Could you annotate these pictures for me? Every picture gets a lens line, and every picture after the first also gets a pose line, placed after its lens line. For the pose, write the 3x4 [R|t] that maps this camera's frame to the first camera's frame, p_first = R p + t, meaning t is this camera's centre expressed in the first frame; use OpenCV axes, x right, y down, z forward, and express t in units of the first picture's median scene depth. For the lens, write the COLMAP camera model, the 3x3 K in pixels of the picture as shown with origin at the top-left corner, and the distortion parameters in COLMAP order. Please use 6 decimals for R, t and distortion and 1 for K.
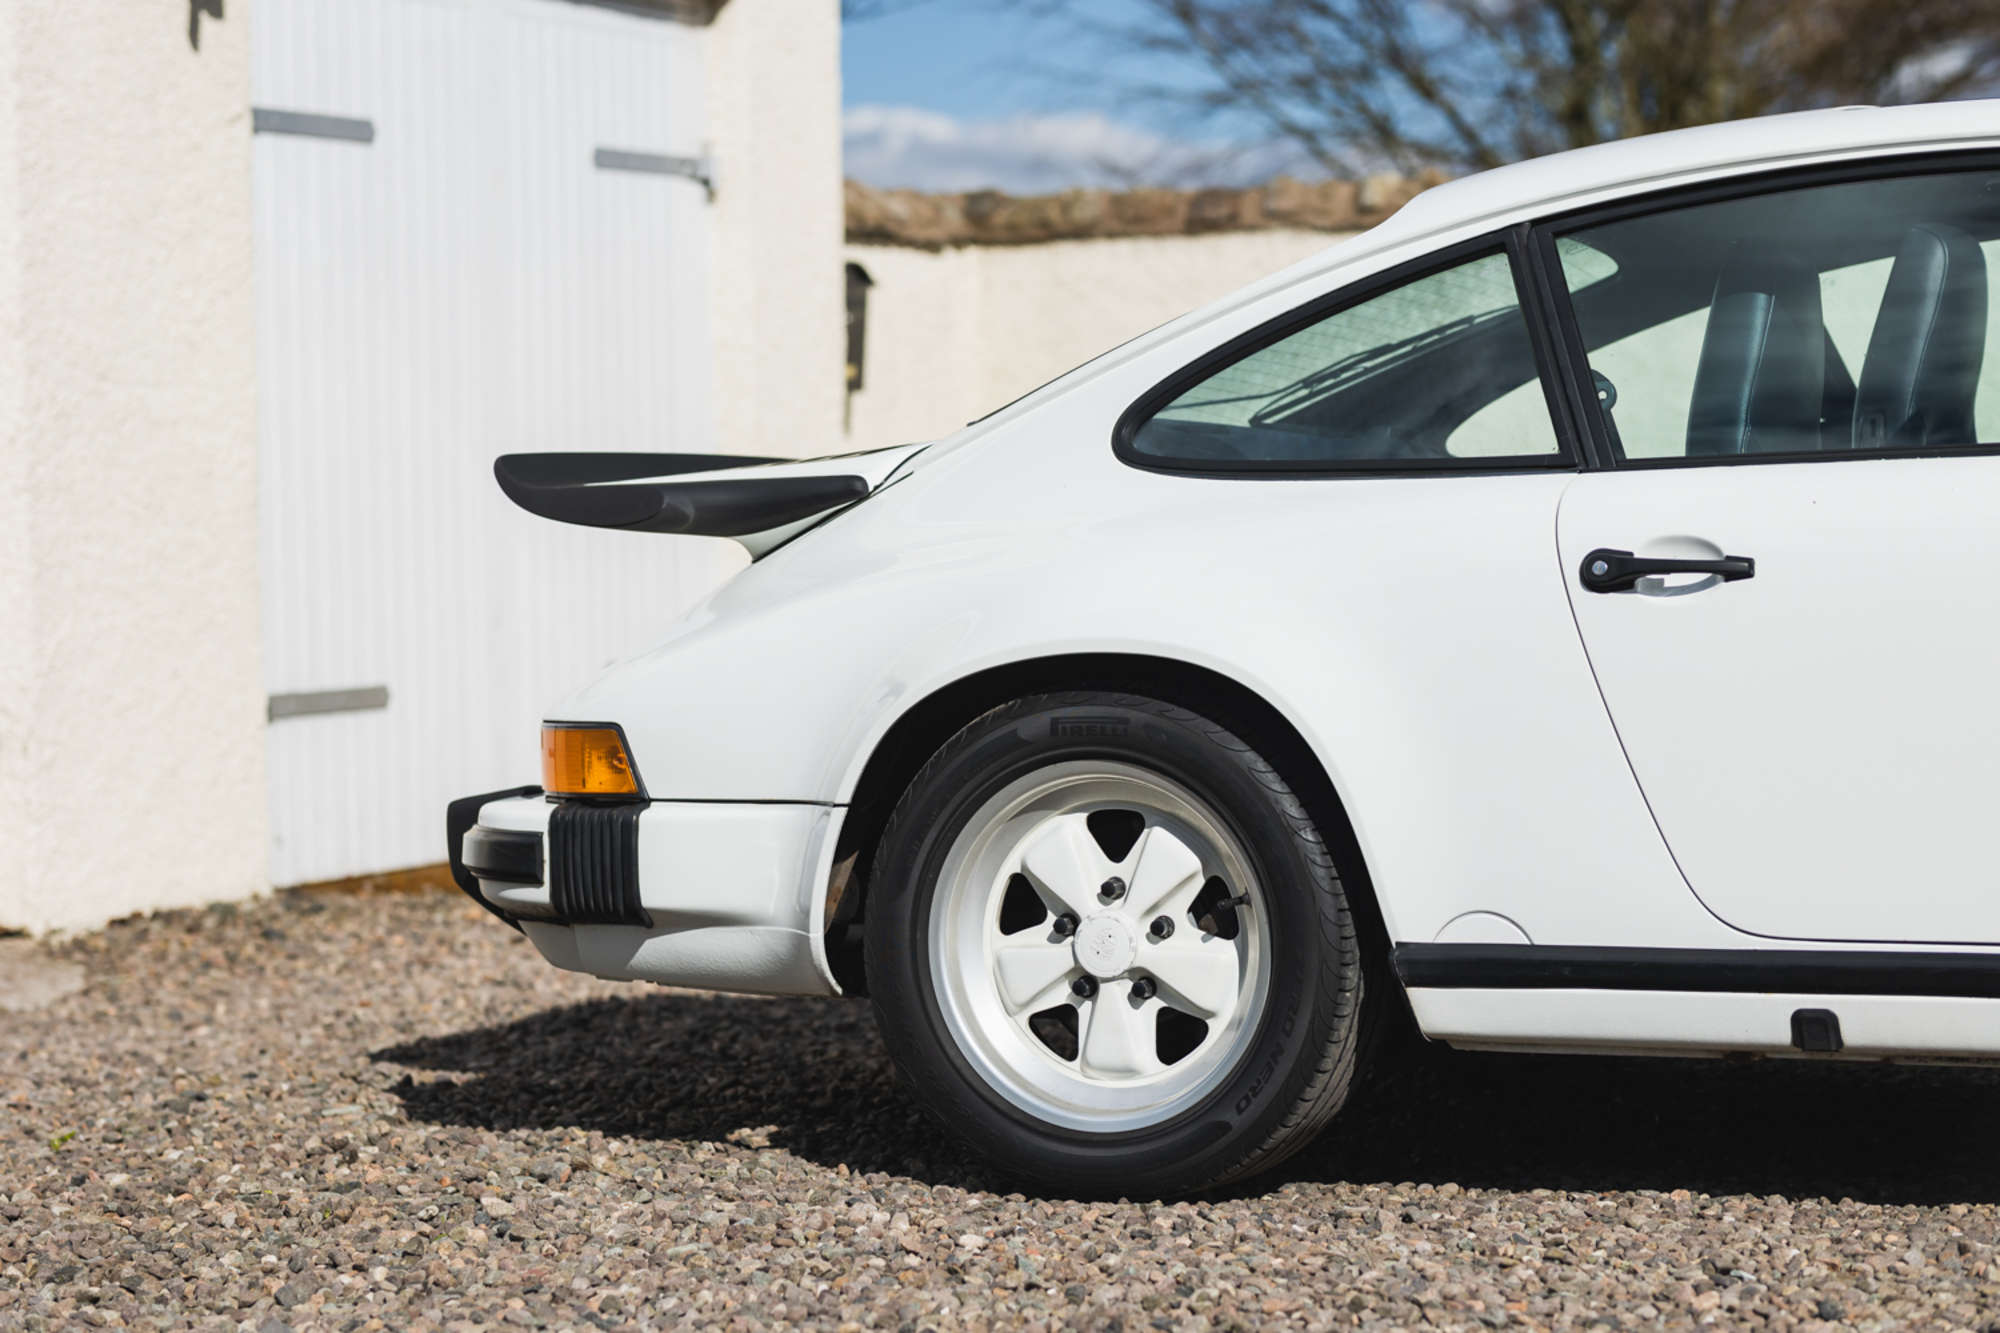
lens RADIAL K [[4846.5, 0, 1000.0], [0, 4846.5, 666.5], [0, 0, 1]] dist [-0.012769, 0.901693]
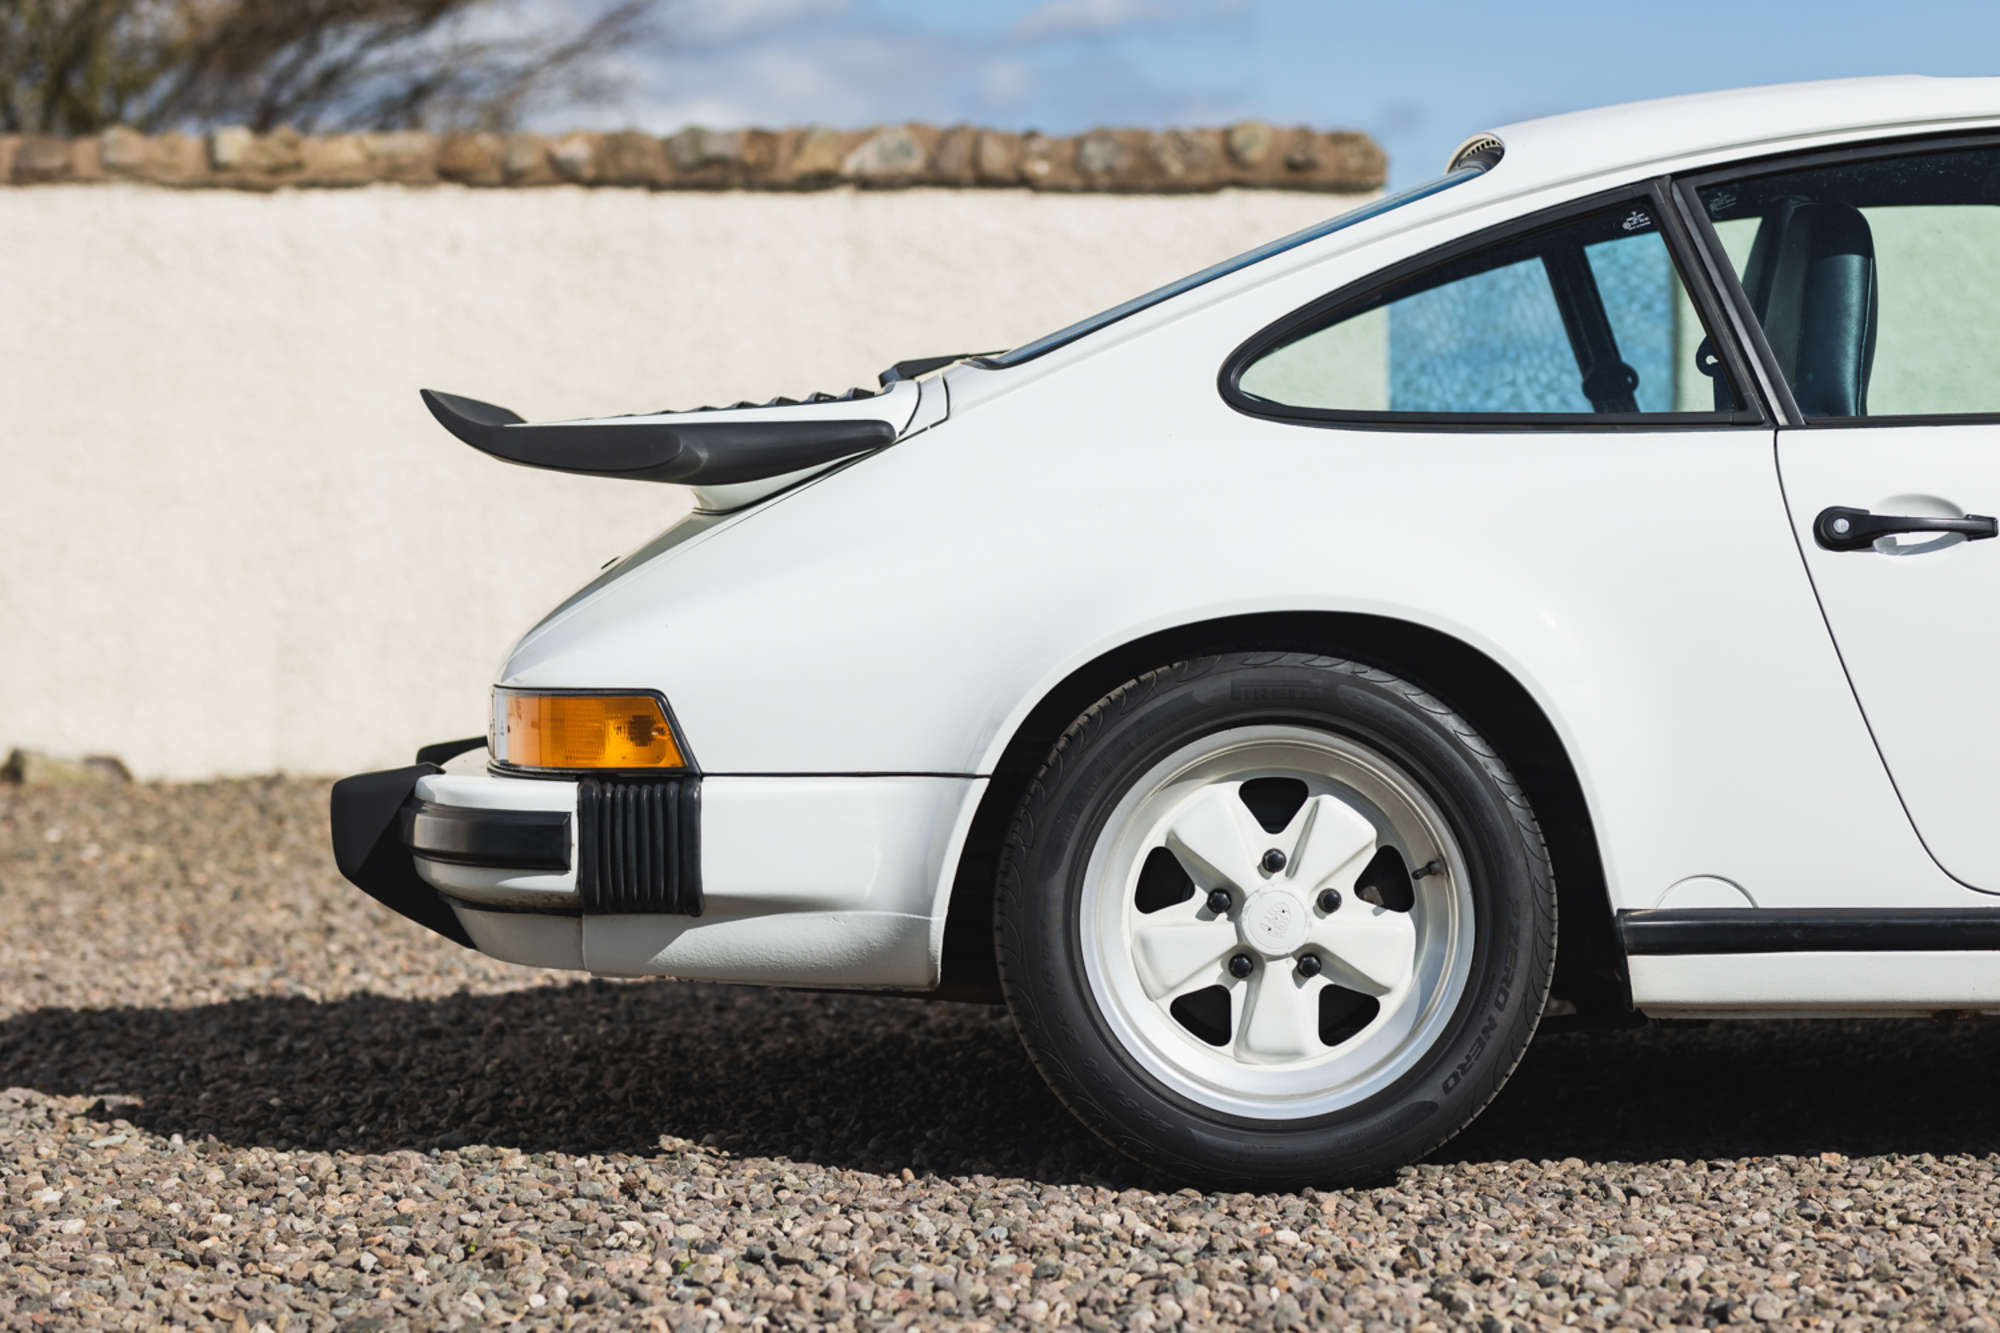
lens RADIAL K [[4846.5, 0, 1000.0], [0, 4846.5, 666.5], [0, 0, 1]] dist [-0.012769, 0.901693]
pose [[0.907157, 0.001250, 0.420790, -0.423141], [0.000534, 0.999991, -0.004122, 0.011723], [-0.420792, 0.003964, 0.907149, 0.164596]]
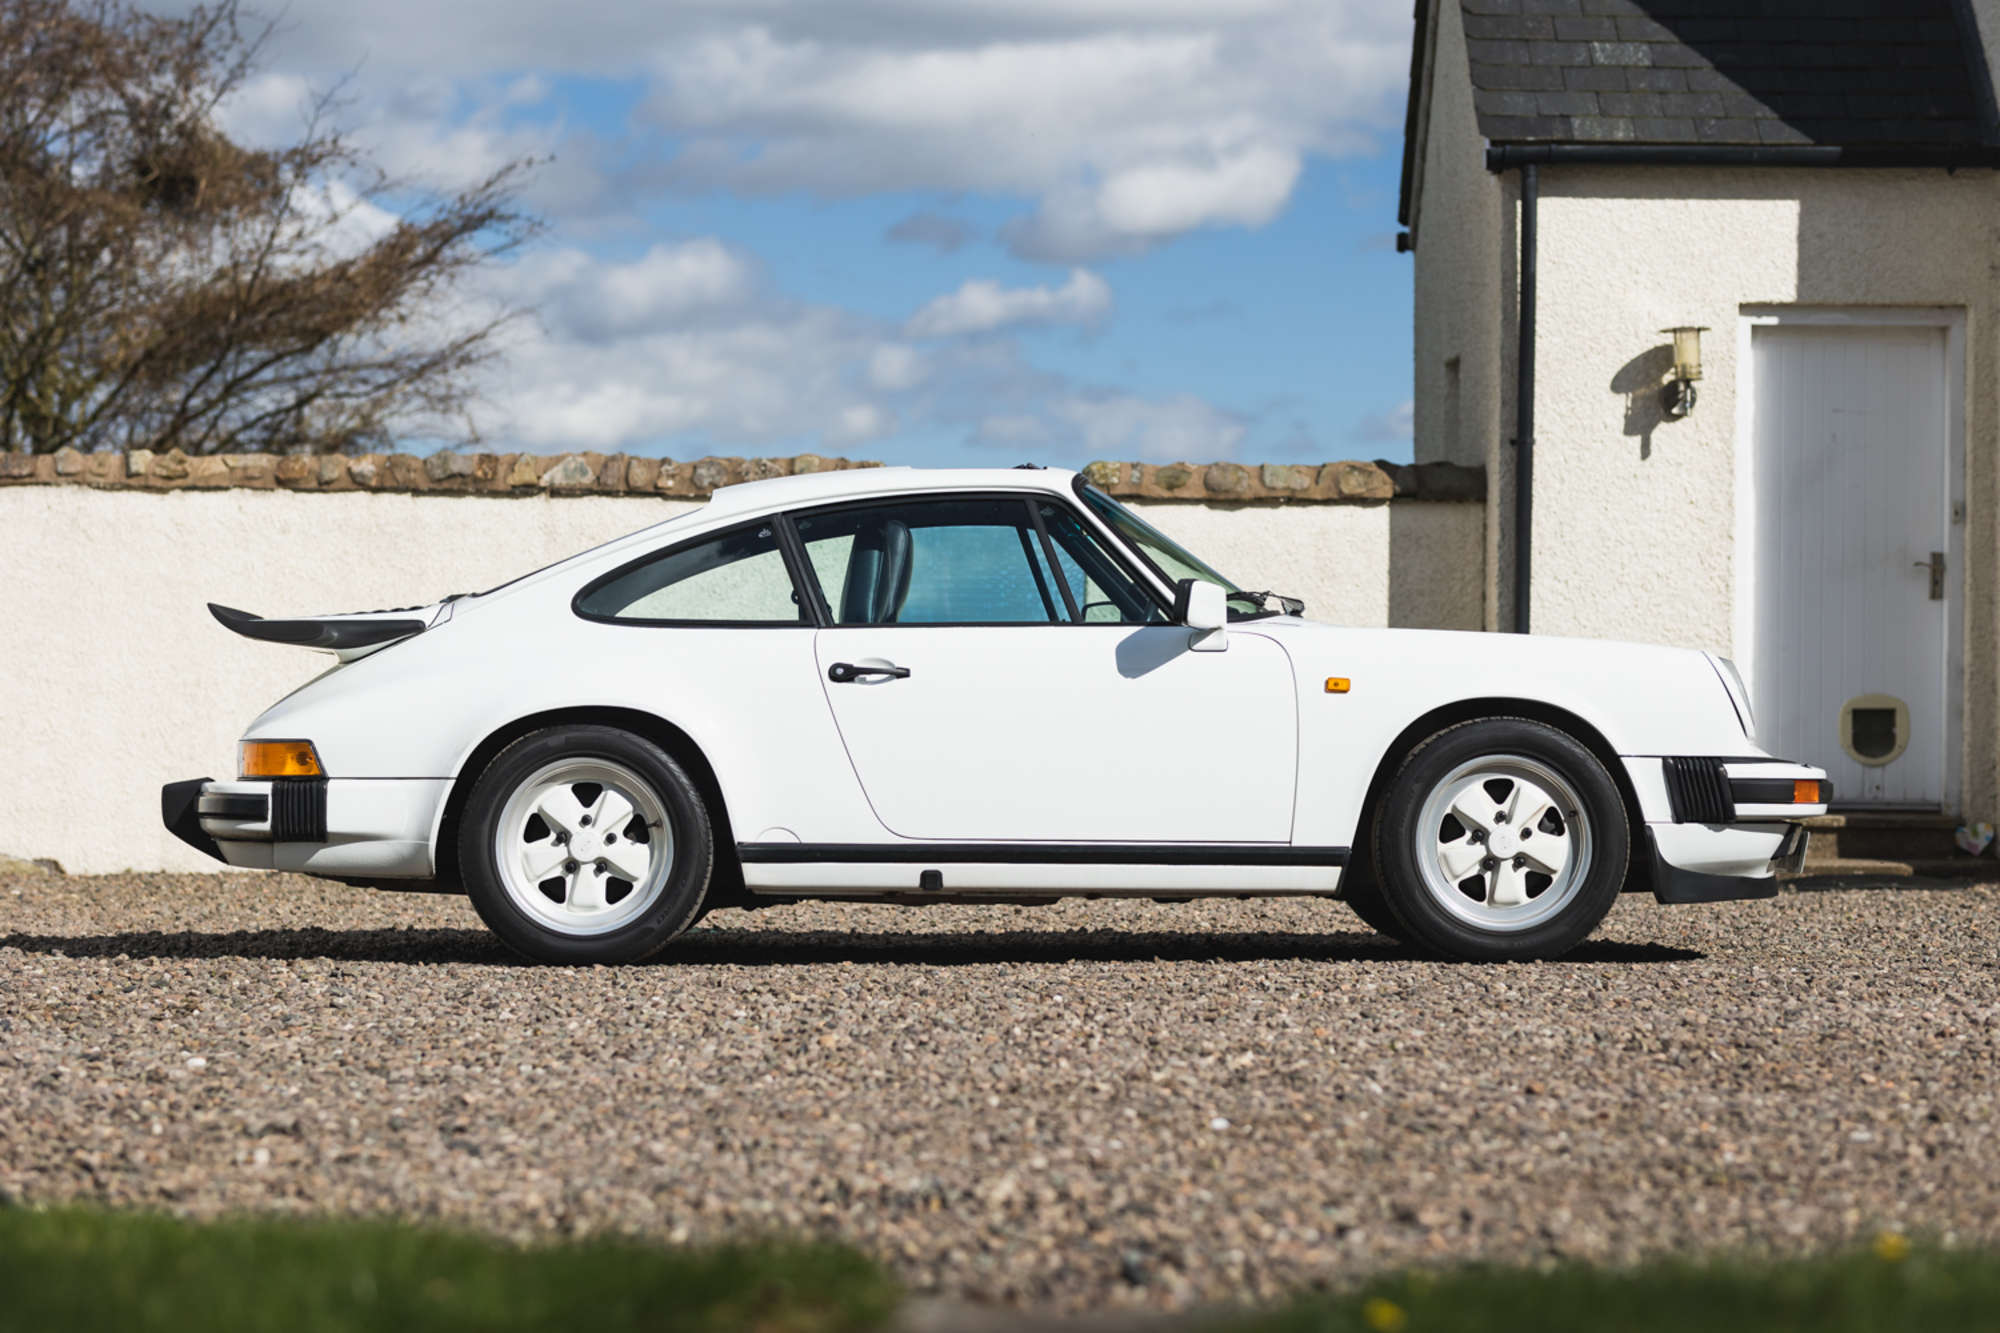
lens RADIAL K [[4846.5, 0, 1000.0], [0, 4846.5, 666.5], [0, 0, 1]] dist [-0.012769, 0.901693]
pose [[0.901208, 0.036657, 0.431833, -0.721395], [-0.011457, 0.998083, -0.060815, 0.104848], [-0.433235, 0.049859, 0.899901, -0.962811]]
